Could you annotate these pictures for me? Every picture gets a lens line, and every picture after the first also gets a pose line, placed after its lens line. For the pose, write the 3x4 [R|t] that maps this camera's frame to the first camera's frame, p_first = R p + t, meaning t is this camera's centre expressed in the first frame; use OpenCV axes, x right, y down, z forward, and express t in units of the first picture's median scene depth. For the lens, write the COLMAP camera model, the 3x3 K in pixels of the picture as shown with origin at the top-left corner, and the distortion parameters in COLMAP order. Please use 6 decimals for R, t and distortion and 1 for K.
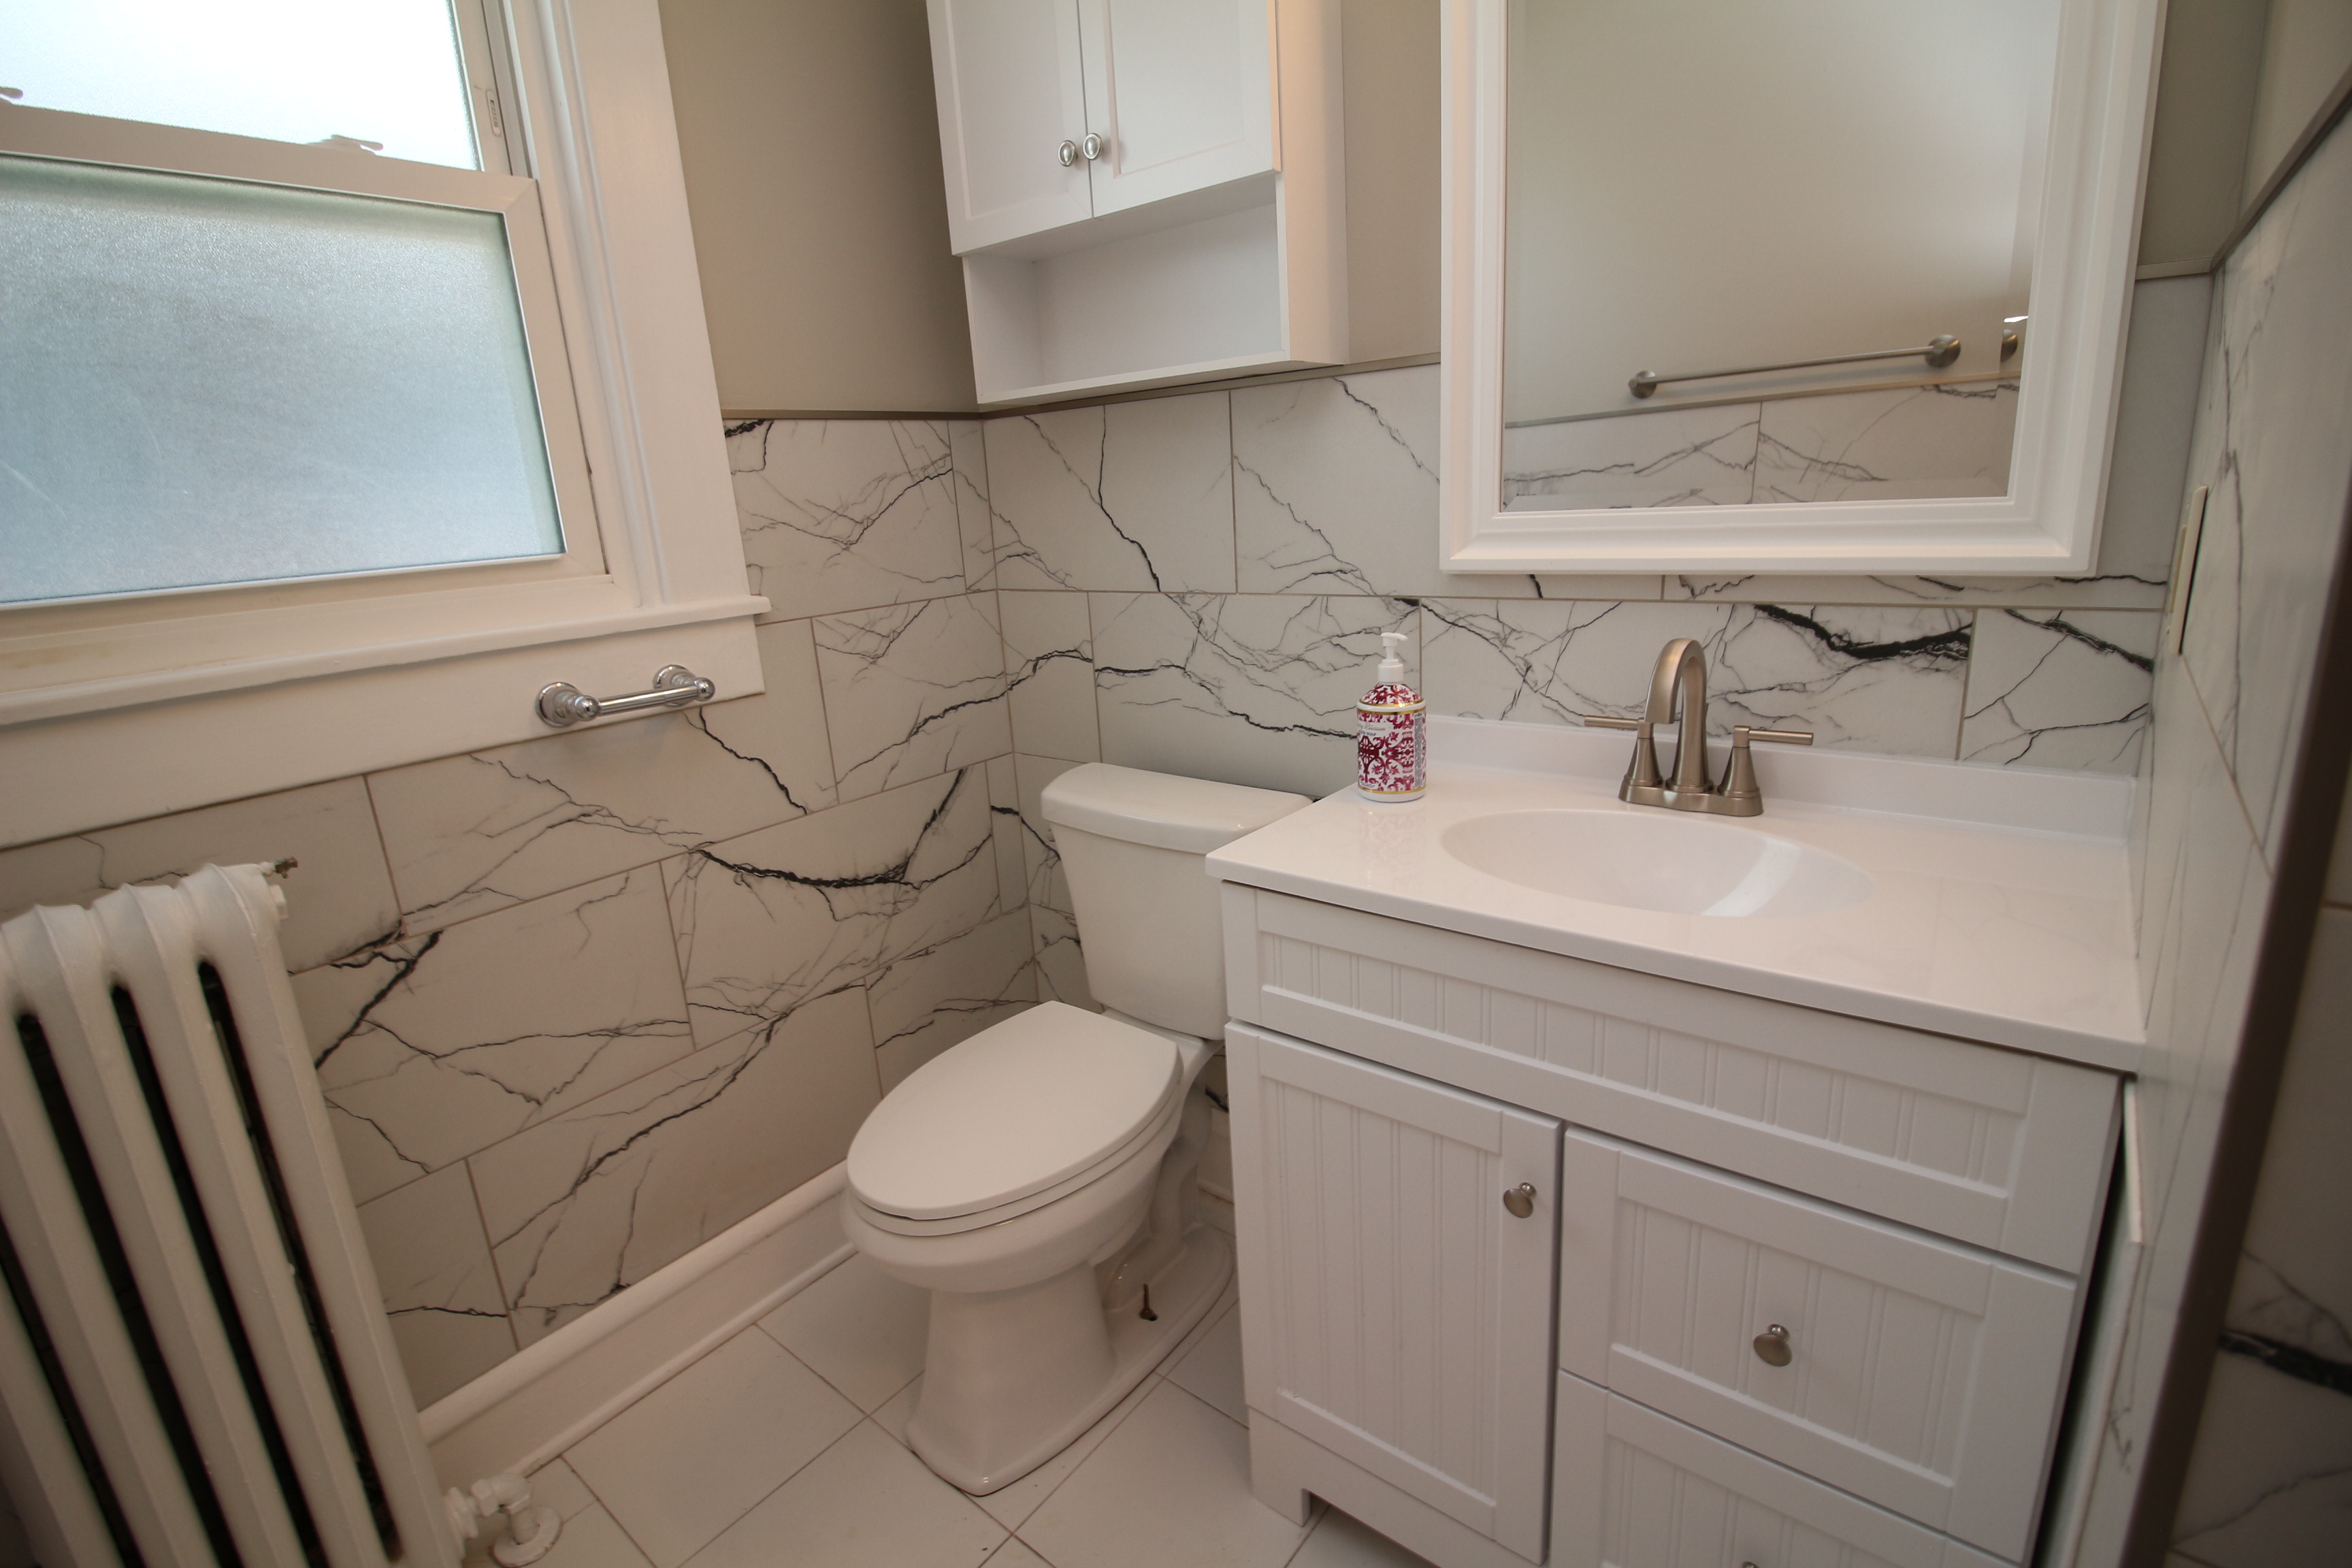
lens RADIAL K [[1102.2, 0, 1177.1], [0, 1102.2, 777.5], [0, 0, 1]] dist [-0.017098, -0.004942]
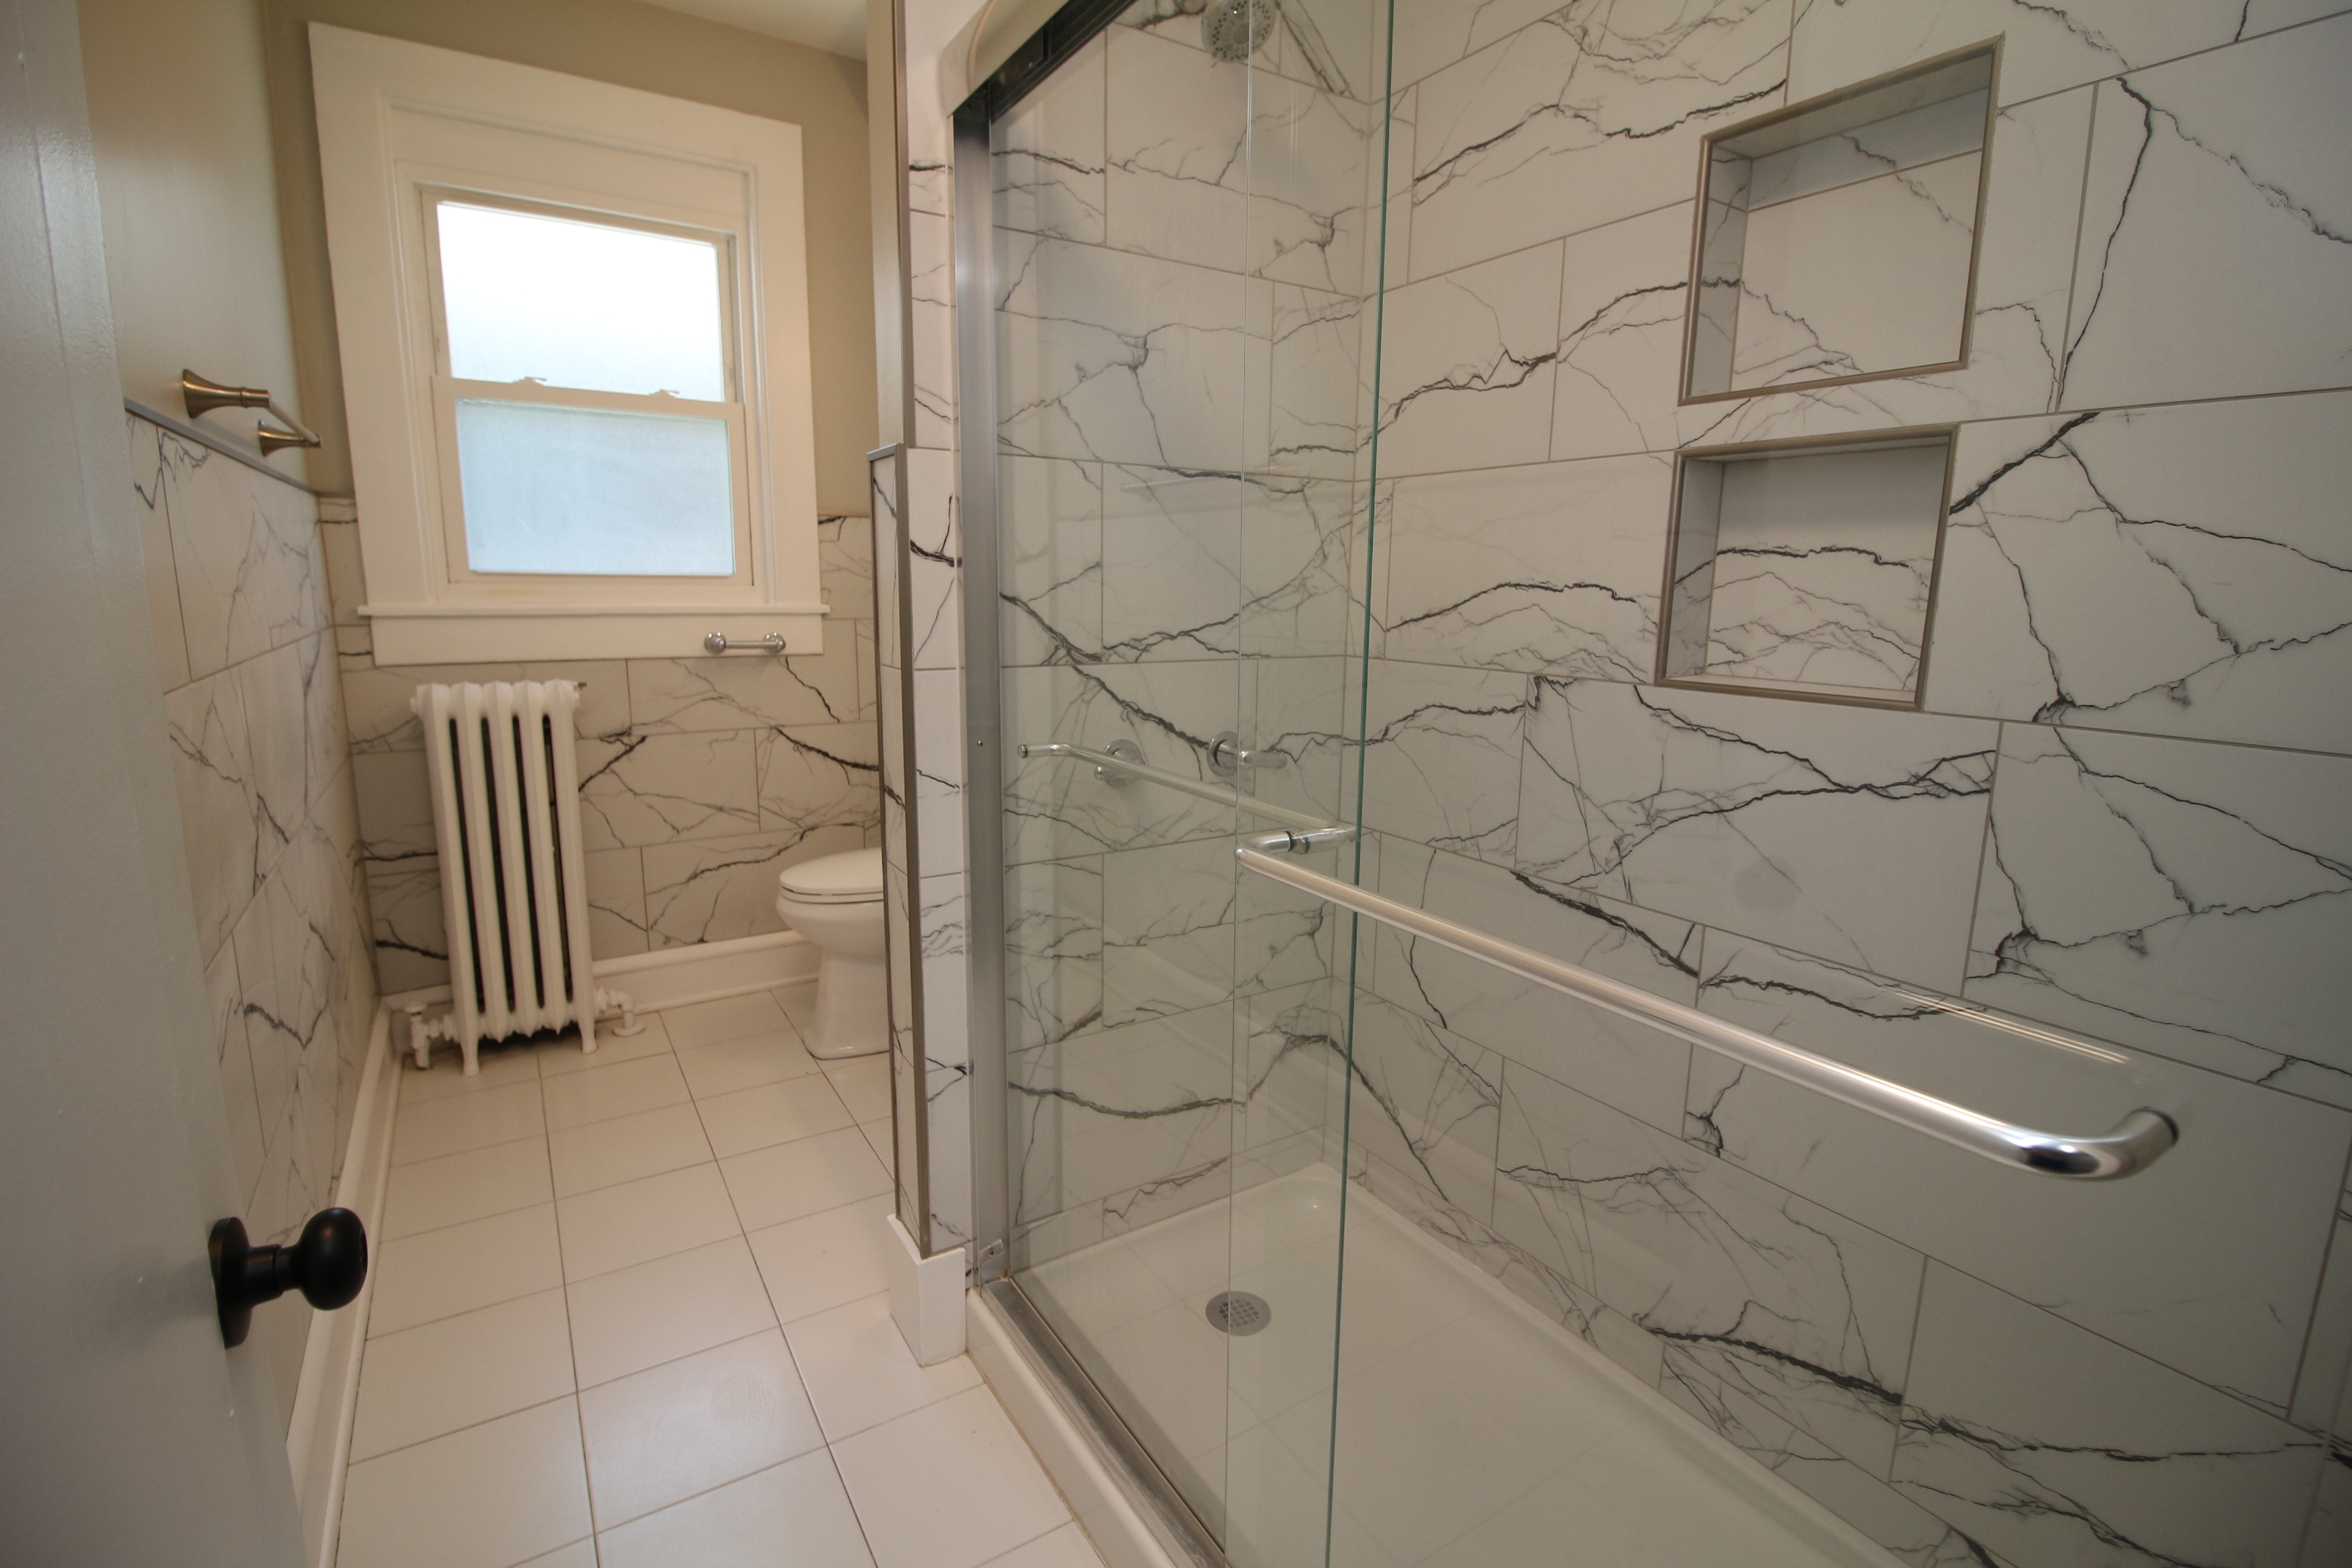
lens RADIAL K [[1102.2, 0, 1179.8], [0, 1102.2, 783.8], [0, 0, 1]] dist [-0.017098, -0.004942]
pose [[0.938357, 0.129365, -0.320549, 0.973666], [-0.153588, 0.986799, -0.051358, 0.169494], [0.309673, 0.097425, 0.945839, -0.691421]]
